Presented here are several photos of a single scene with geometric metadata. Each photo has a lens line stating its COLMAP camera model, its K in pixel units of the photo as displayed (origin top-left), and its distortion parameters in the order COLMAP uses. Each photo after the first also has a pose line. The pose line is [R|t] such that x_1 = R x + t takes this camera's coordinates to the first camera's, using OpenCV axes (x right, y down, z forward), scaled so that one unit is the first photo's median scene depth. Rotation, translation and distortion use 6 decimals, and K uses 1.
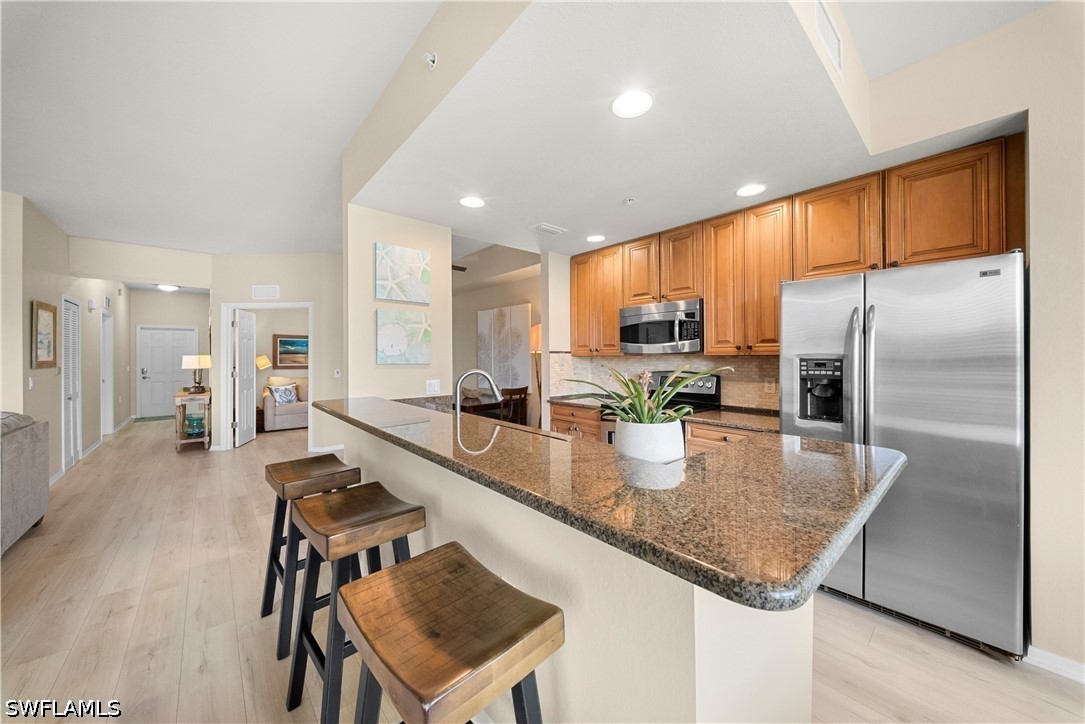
lens RADIAL K [[382.3, 0, 544.1], [0, 382.3, 355.3], [0, 0, 1]] dist [0.005238, -0.004583]
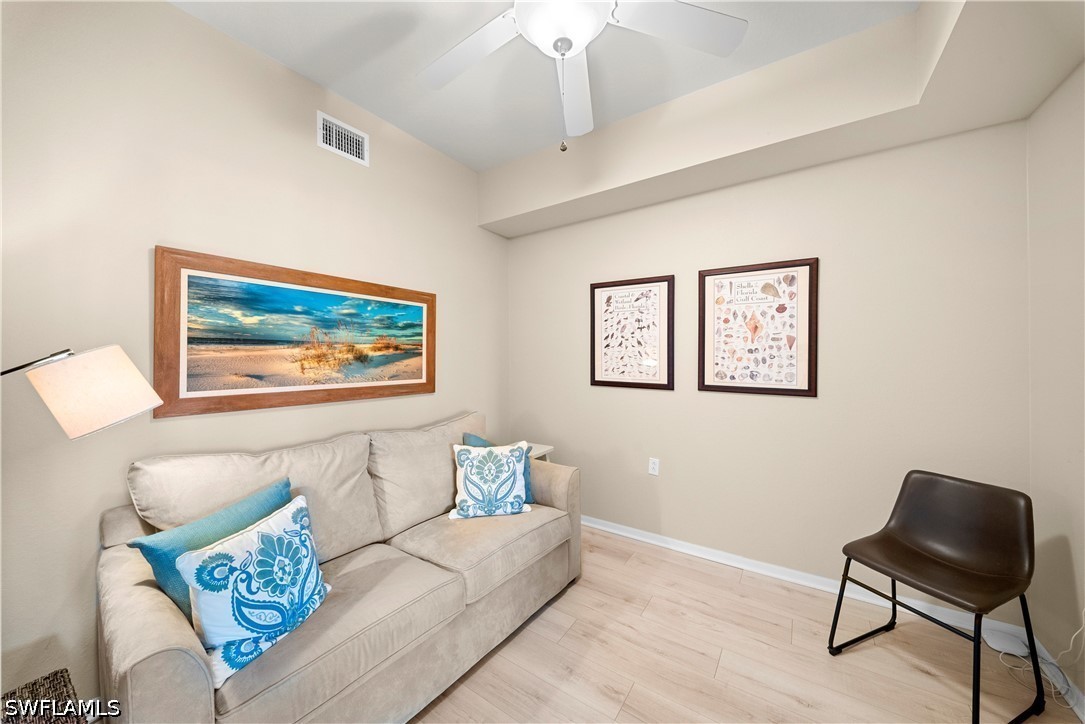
lens RADIAL K [[382.3, 0, 543.2], [0, 382.3, 356.5], [0, 0, 1]] dist [0.005238, -0.004583]
pose [[0.968461, -0.000959, 0.249163, -1.314134], [-0.000719, 0.999978, 0.006642, 0.005575], [-0.249164, -0.006612, 0.968439, 1.767835]]
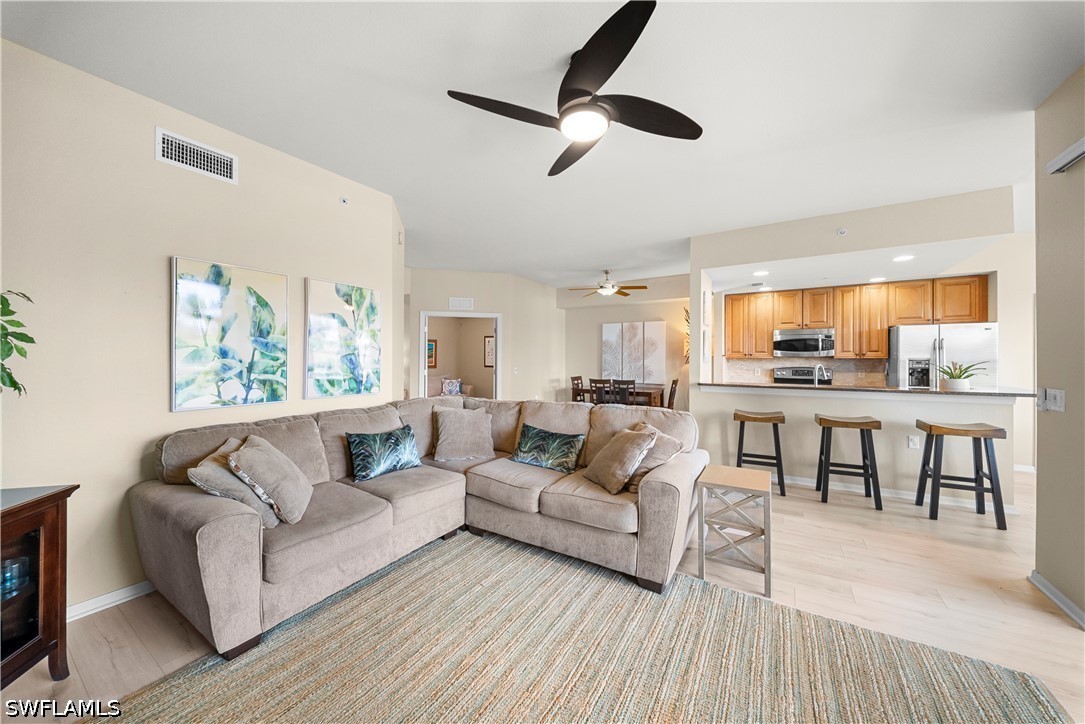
lens RADIAL K [[382.3, 0, 544.5], [0, 382.3, 356.9], [0, 0, 1]] dist [0.005238, -0.004583]
pose [[0.956896, 0.005749, 0.290374, -1.392281], [-0.005479, 0.999983, -0.001744, 0.004750], [-0.290379, 0.000078, 0.956912, -0.366957]]
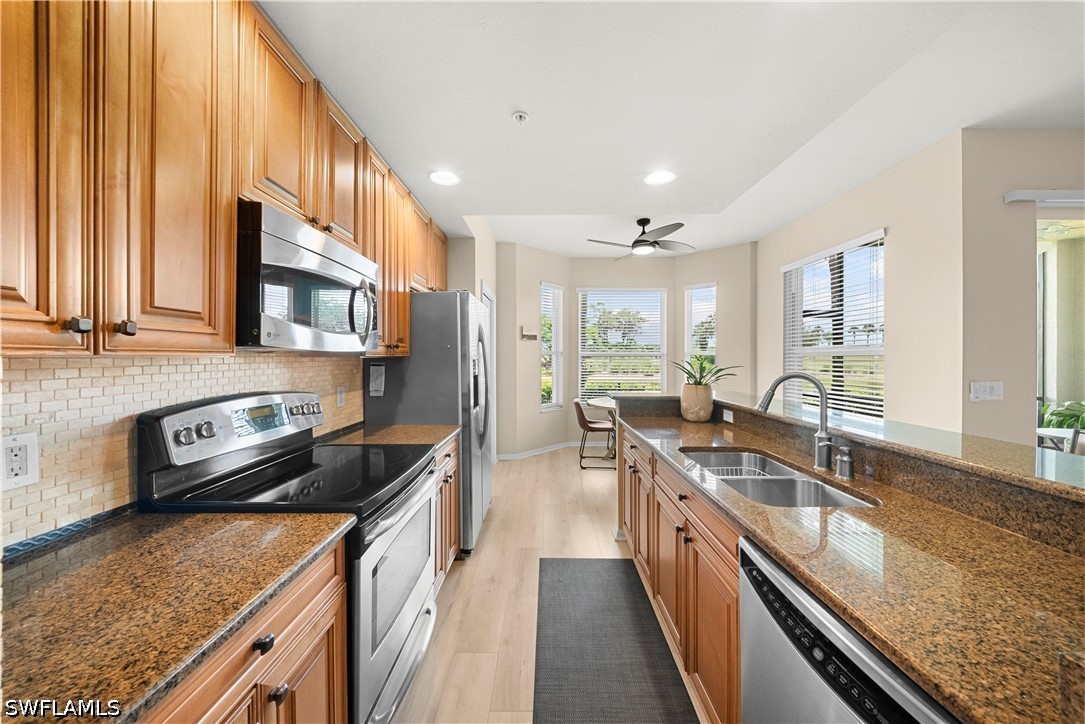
lens RADIAL K [[382.3, 0, 544.5], [0, 382.3, 358.1], [0, 0, 1]] dist [0.005238, -0.004583]
pose [[-0.754492, 0.004010, 0.656297, -0.191211], [0.003852, 0.999991, -0.001682, 0.004232], [-0.656298, 0.001259, -0.754501, 1.184272]]
